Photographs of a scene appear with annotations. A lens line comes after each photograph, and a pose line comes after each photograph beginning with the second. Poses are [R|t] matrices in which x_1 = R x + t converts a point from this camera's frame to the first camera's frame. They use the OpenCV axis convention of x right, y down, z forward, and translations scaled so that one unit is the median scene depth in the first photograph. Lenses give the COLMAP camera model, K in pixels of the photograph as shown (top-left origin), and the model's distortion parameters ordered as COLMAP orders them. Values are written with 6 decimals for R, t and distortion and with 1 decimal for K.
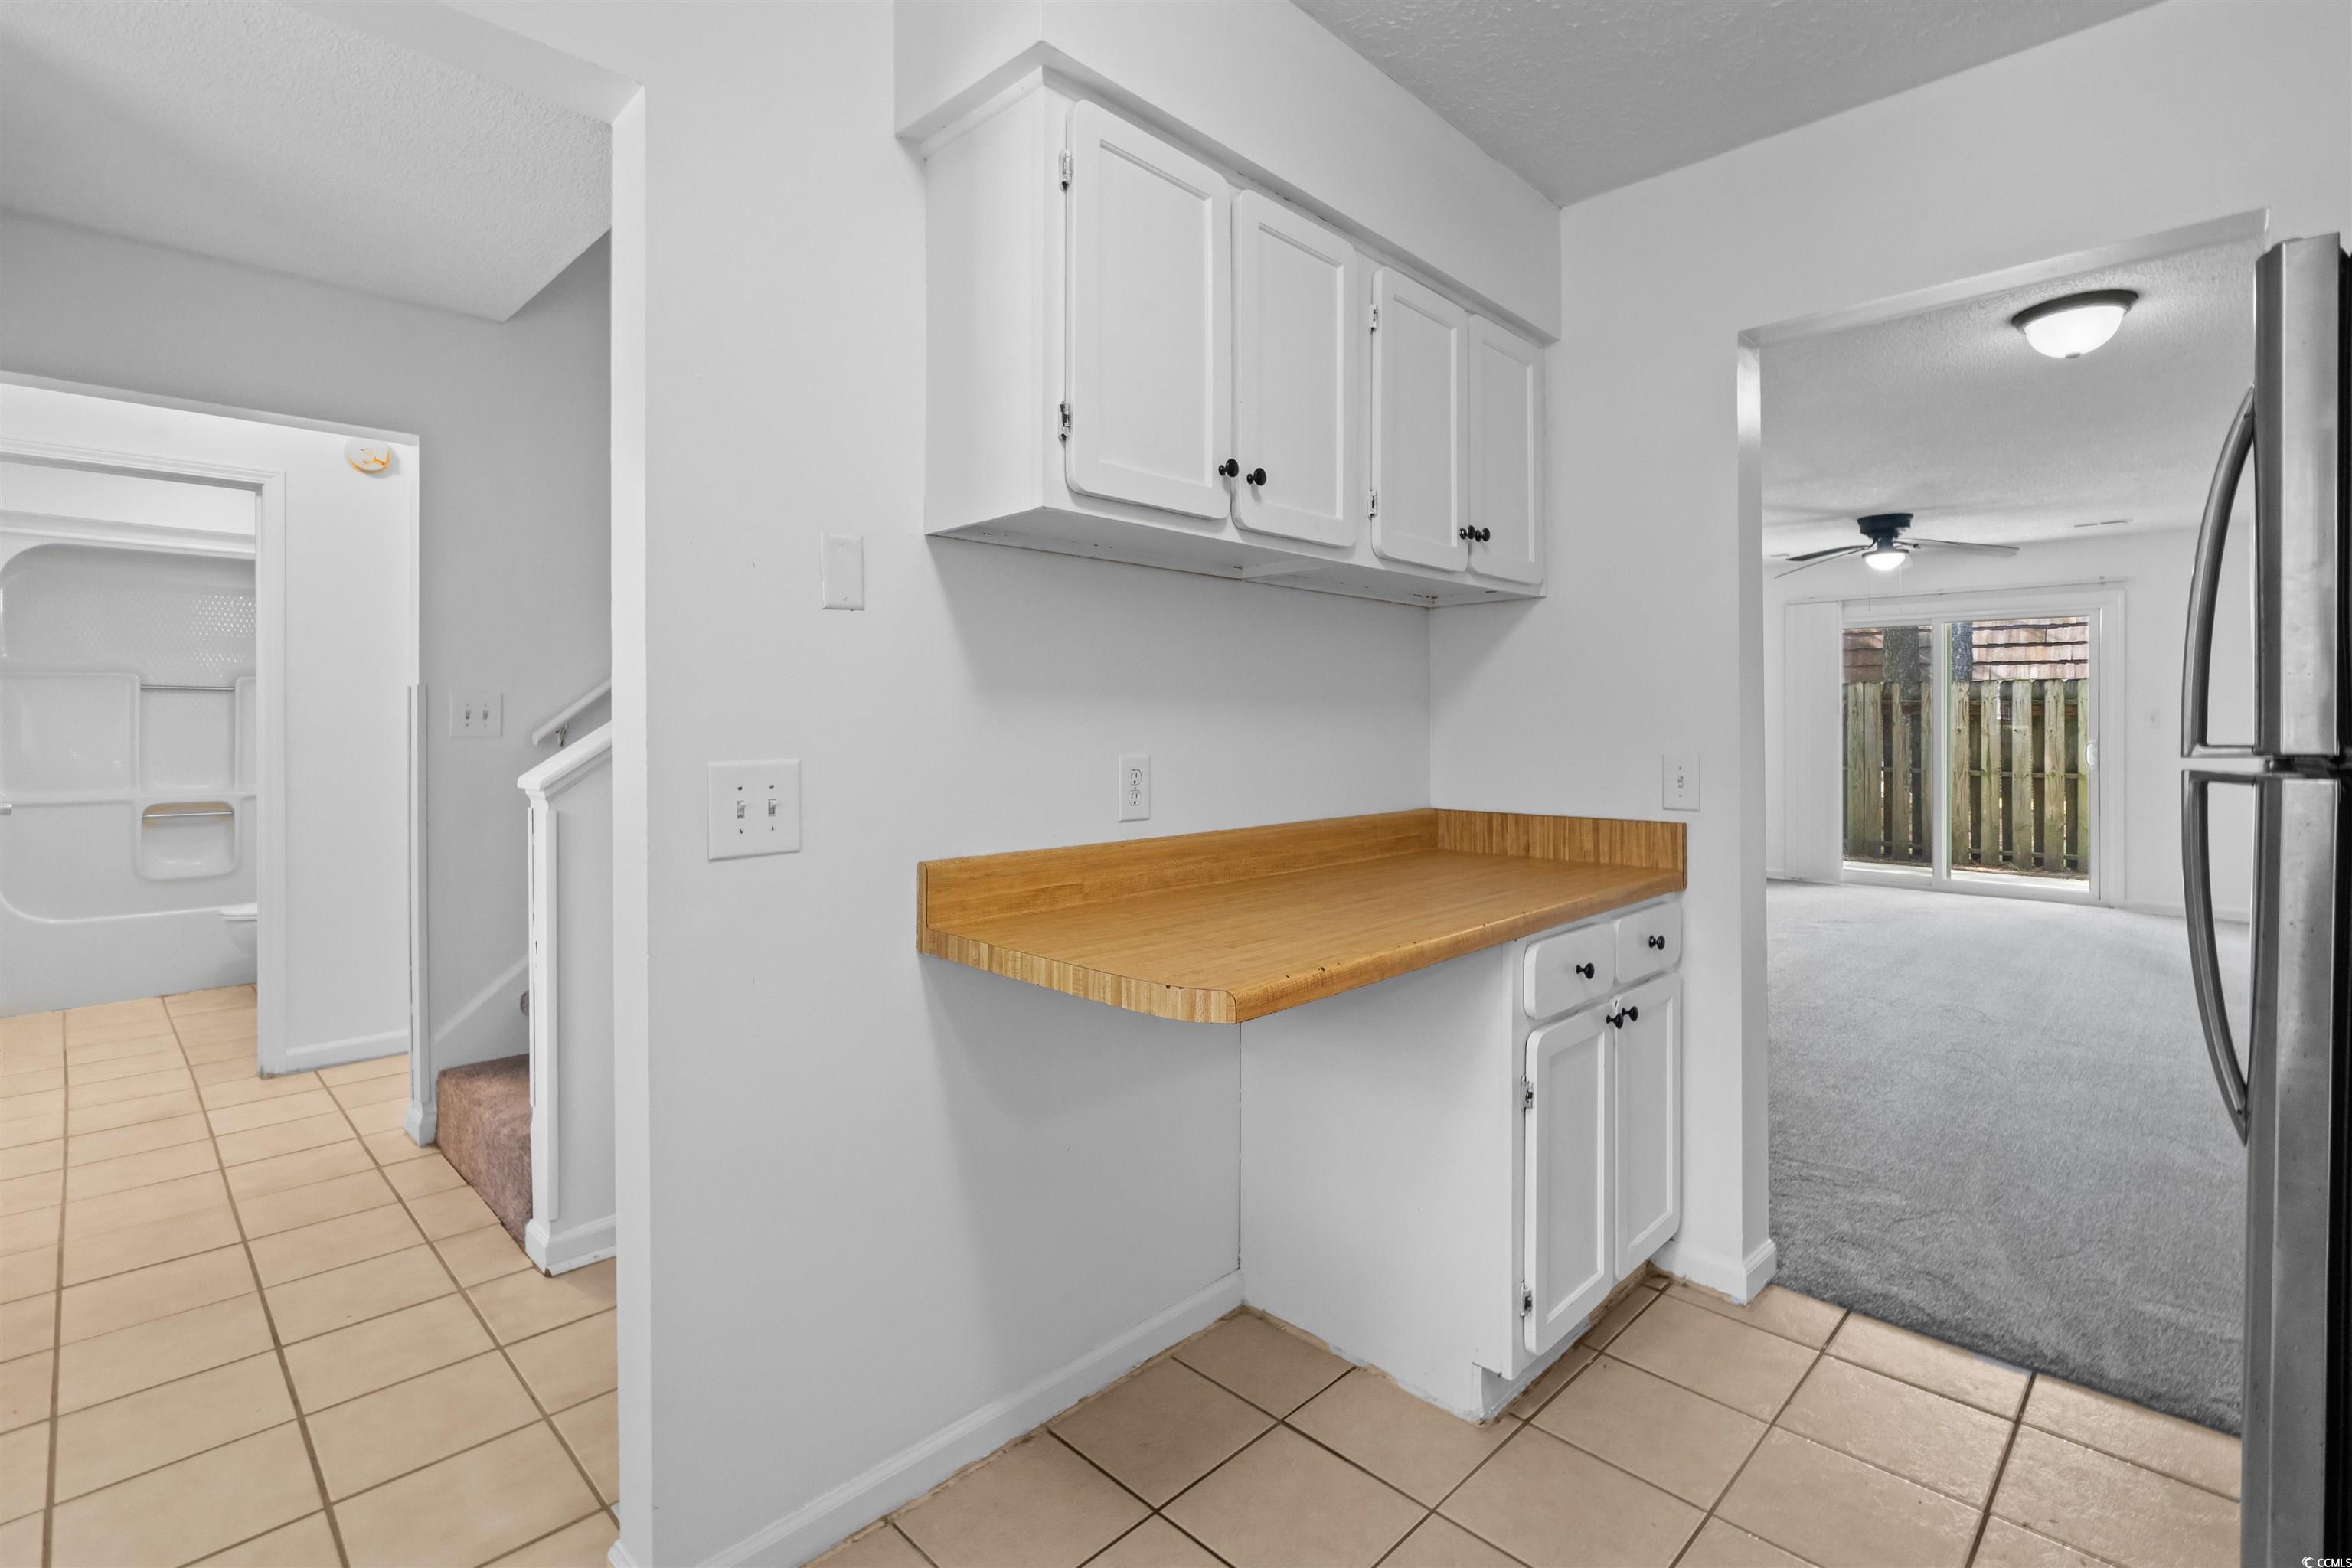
lens RADIAL K [[1072.0, 0, 1182.3], [0, 1072.0, 730.9], [0, 0, 1]] dist [0.000905, 0.000328]
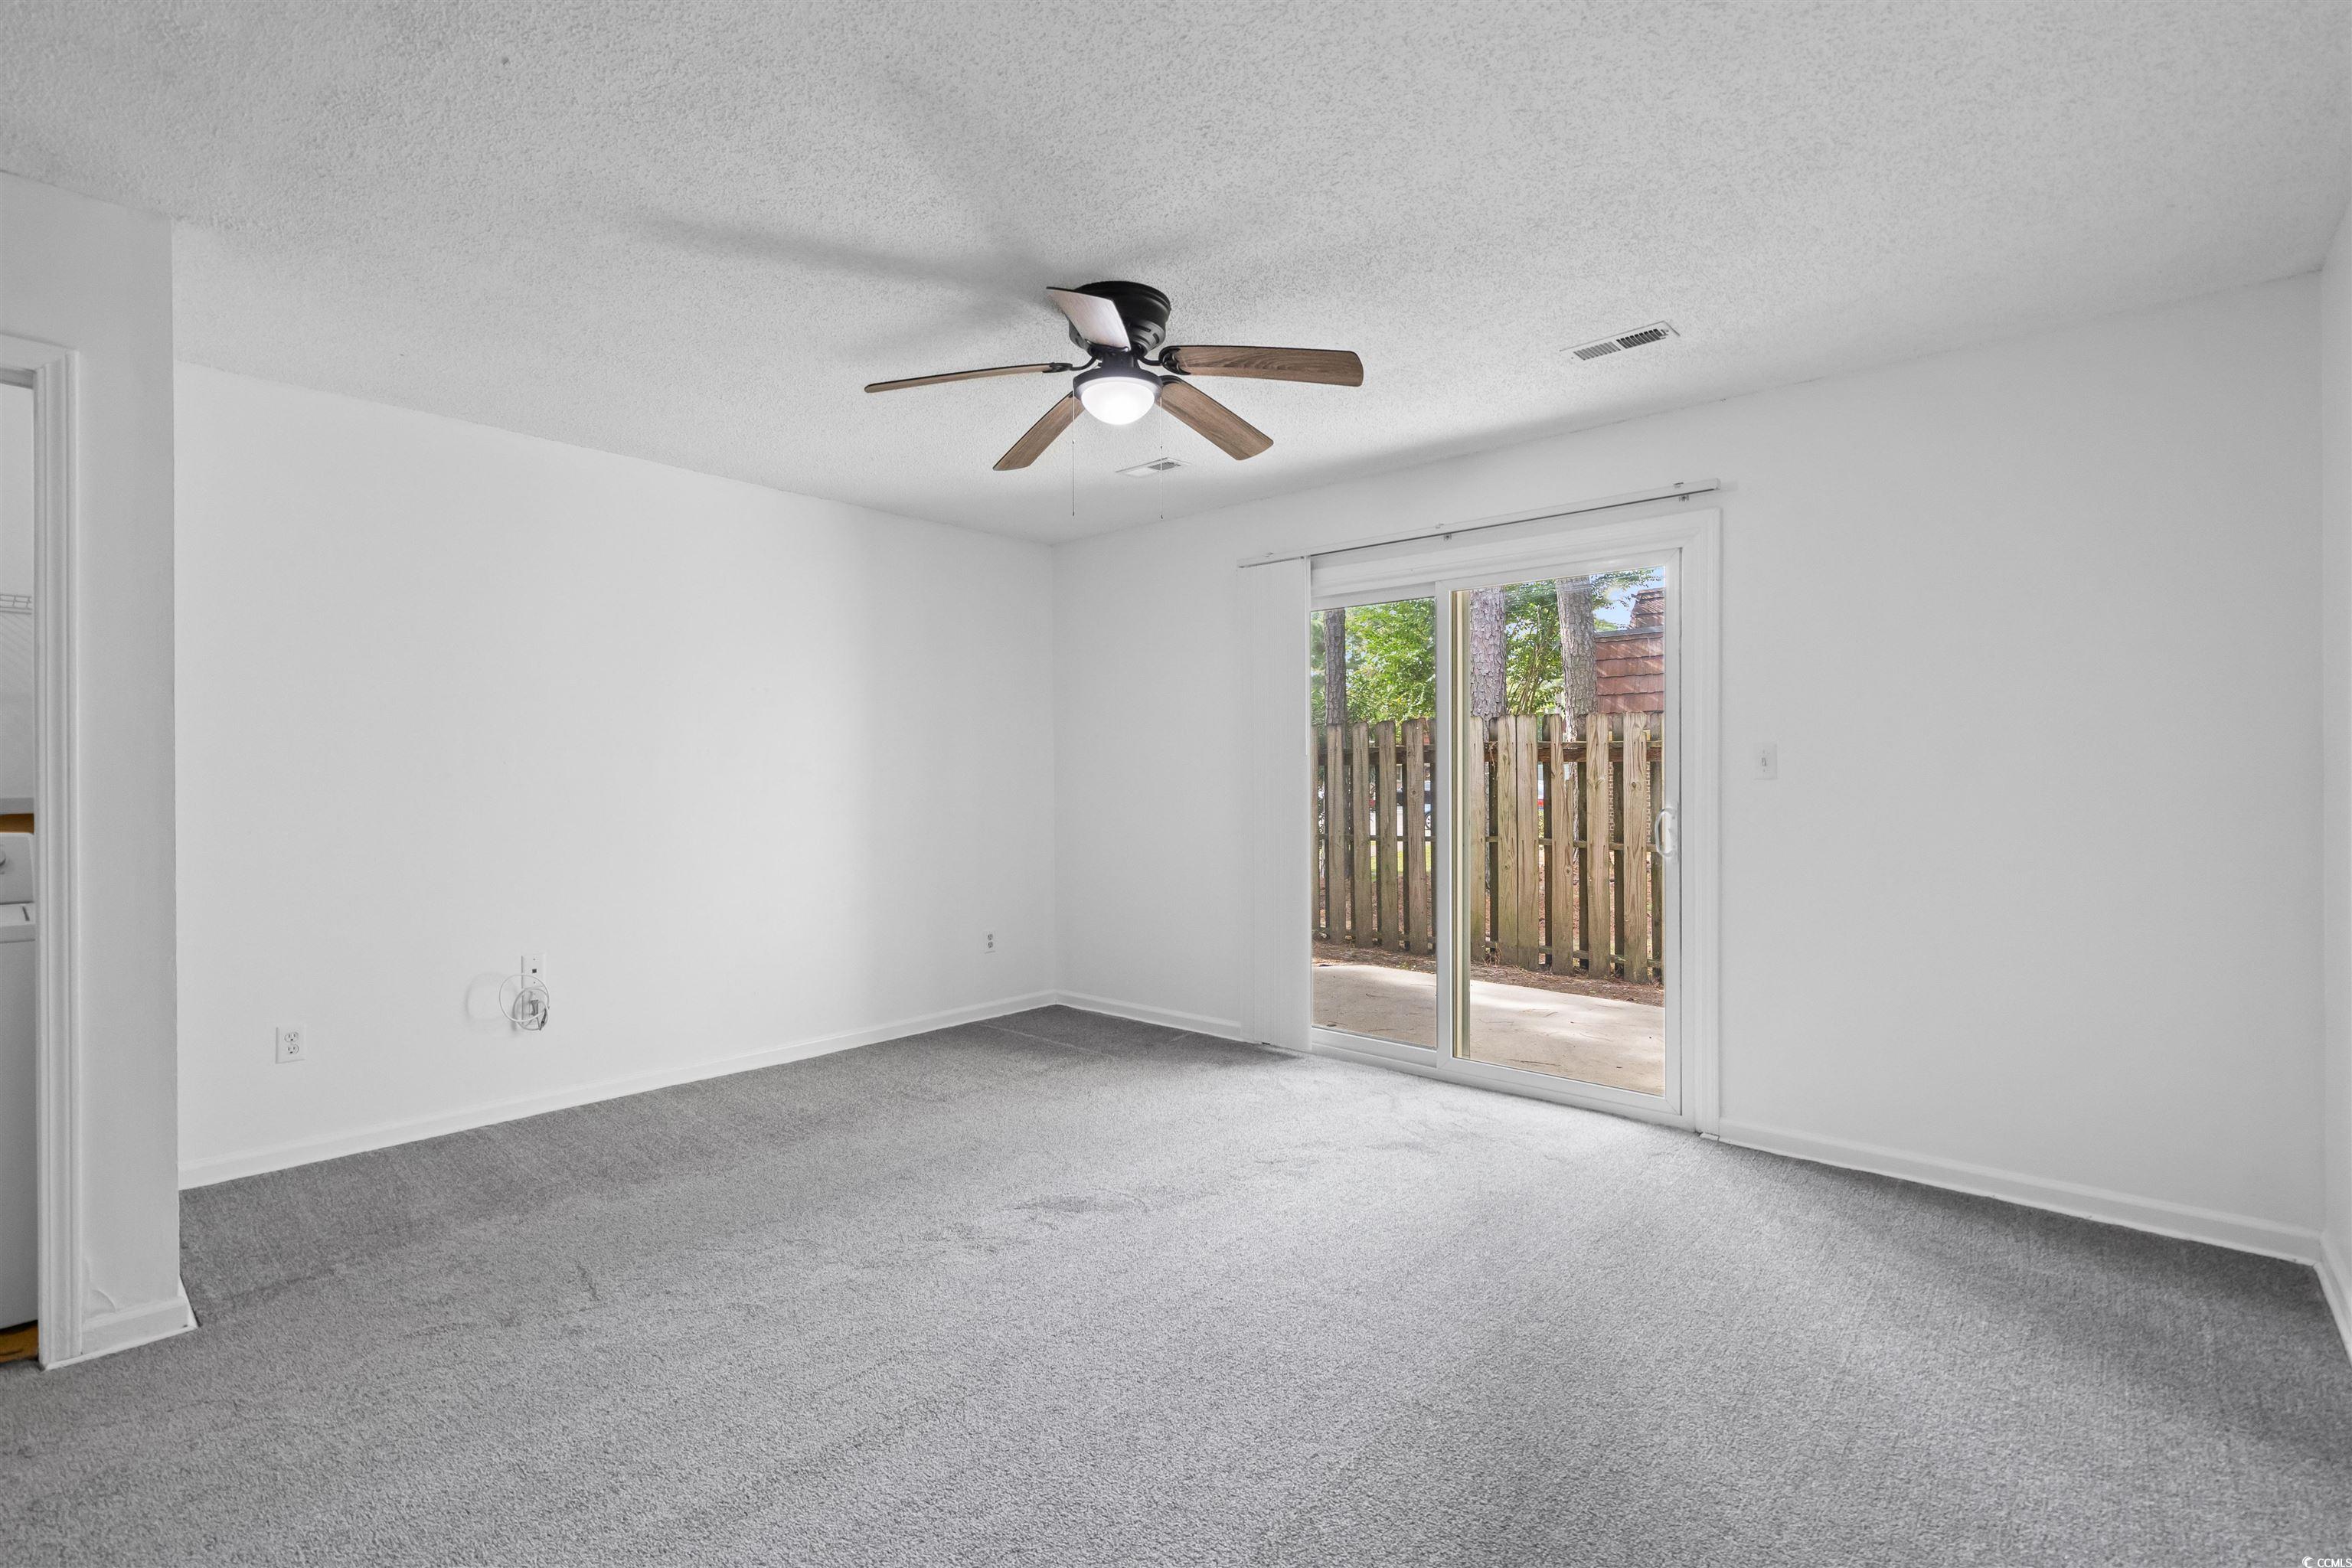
lens RADIAL K [[1068.9, 0, 1176.0], [0, 1068.9, 784.0], [0, 0, 1]] dist [0.000544, -0.000050]
pose [[0.998537, -0.001338, 0.054061, 0.413267], [0.001298, 0.999999, 0.000769, -0.002140], [-0.054062, -0.000698, 0.998537, 0.355415]]
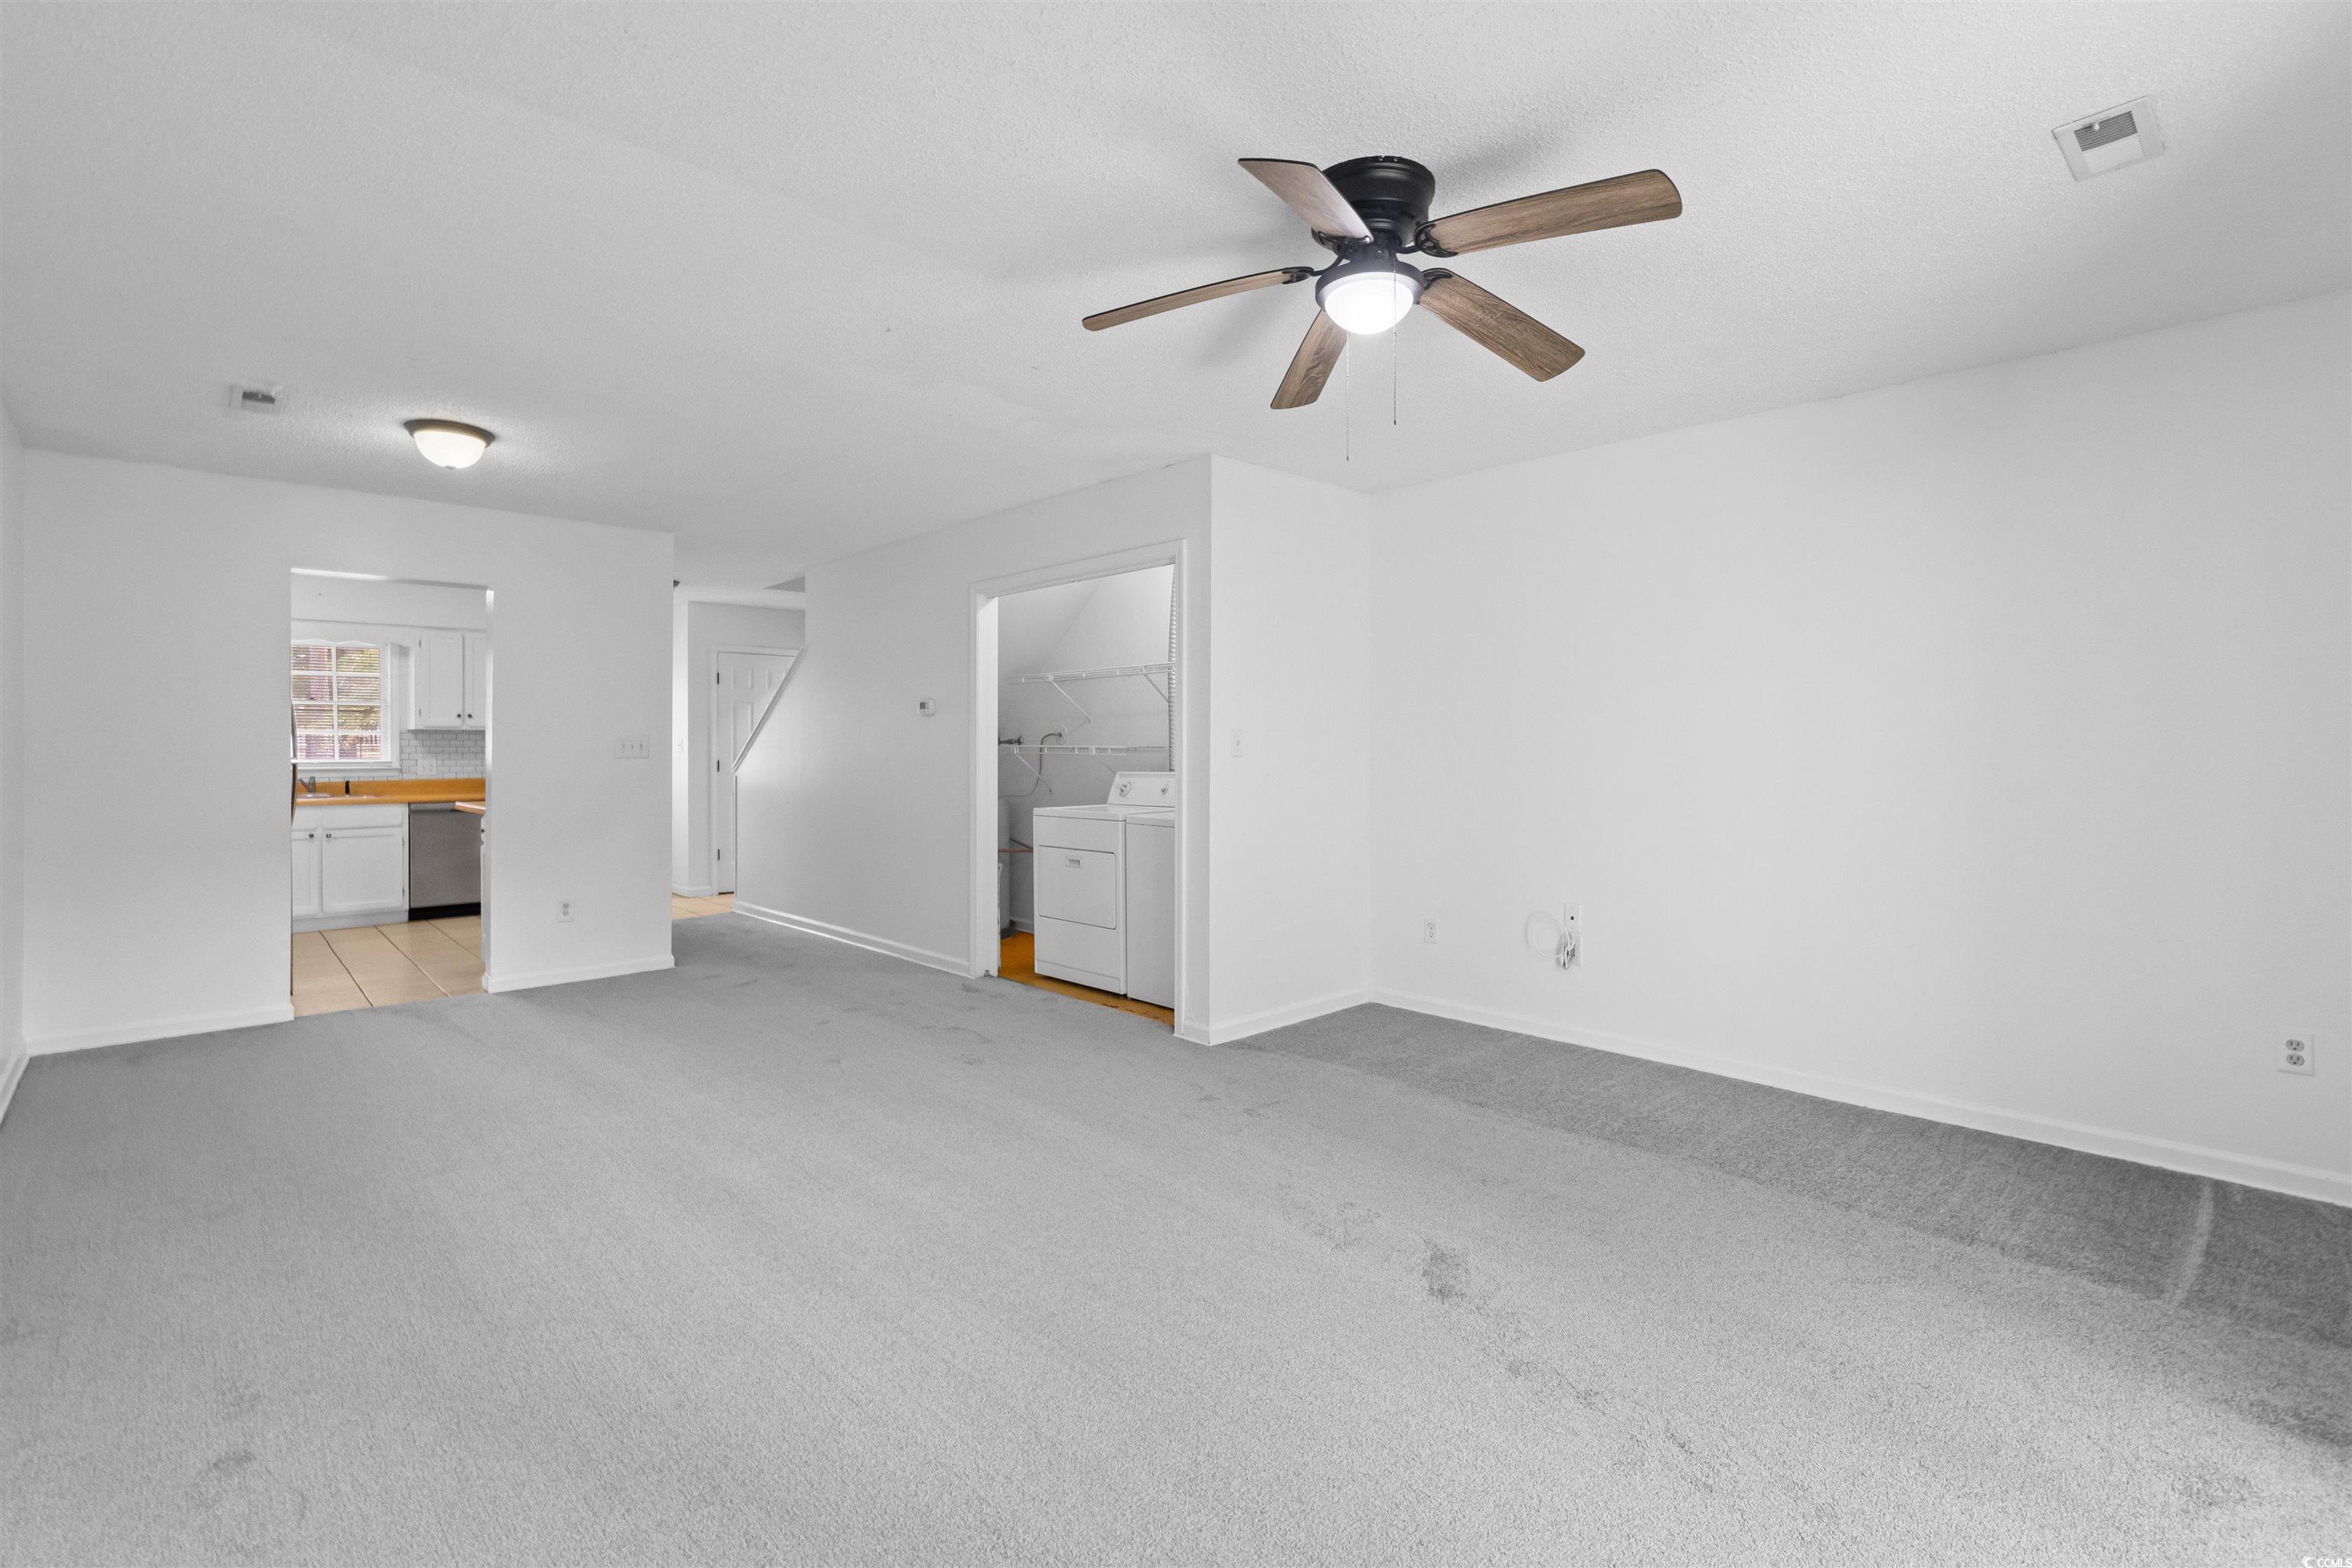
lens RADIAL K [[1072.0, 0, 1182.3], [0, 1072.0, 730.9], [0, 0, 1]] dist [0.000905, 0.000328]
pose [[-0.019778, -0.014422, -0.999700, 0.650716], [-0.006229, 0.999878, -0.014301, -0.004633], [0.999785, 0.005945, -0.019865, 0.600238]]
